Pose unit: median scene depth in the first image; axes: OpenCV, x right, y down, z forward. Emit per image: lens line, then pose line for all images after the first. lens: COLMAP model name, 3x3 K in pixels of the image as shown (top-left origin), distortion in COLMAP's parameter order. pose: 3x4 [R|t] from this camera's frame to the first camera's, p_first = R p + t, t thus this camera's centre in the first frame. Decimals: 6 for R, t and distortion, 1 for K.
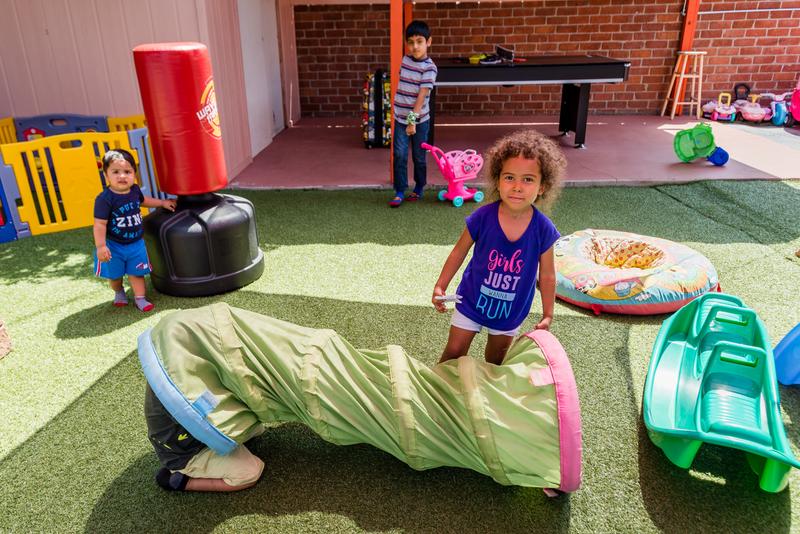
lens RADIAL K [[537.8, 0, 399.3], [0, 537.8, 298.9], [0, 0, 1]] dist [0.005071, 0.001245]
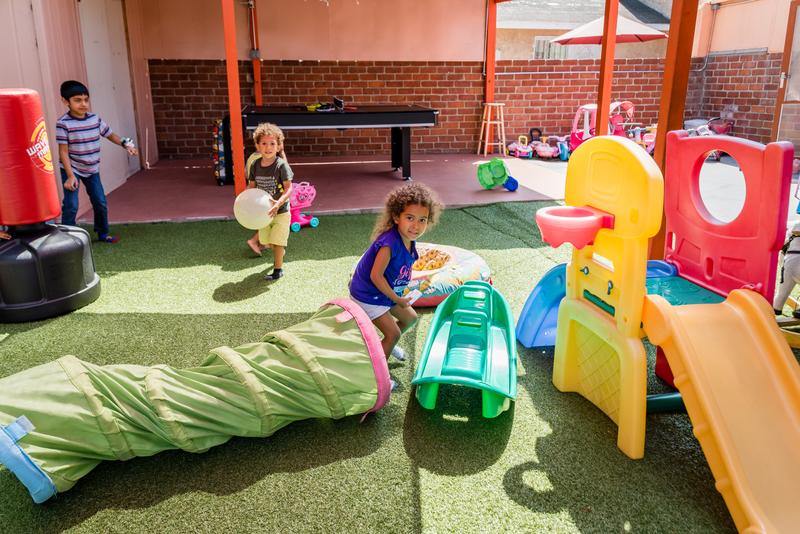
lens RADIAL K [[536.0, 0, 400.0], [0, 536.0, 267.0], [0, 0, 1]] dist [0.002318, 0.001768]
pose [[0.979695, -0.050270, 0.194088, 0.081380], [0.076159, 0.988805, -0.128317, 0.049254], [-0.185465, 0.140493, 0.972556, -0.092400]]
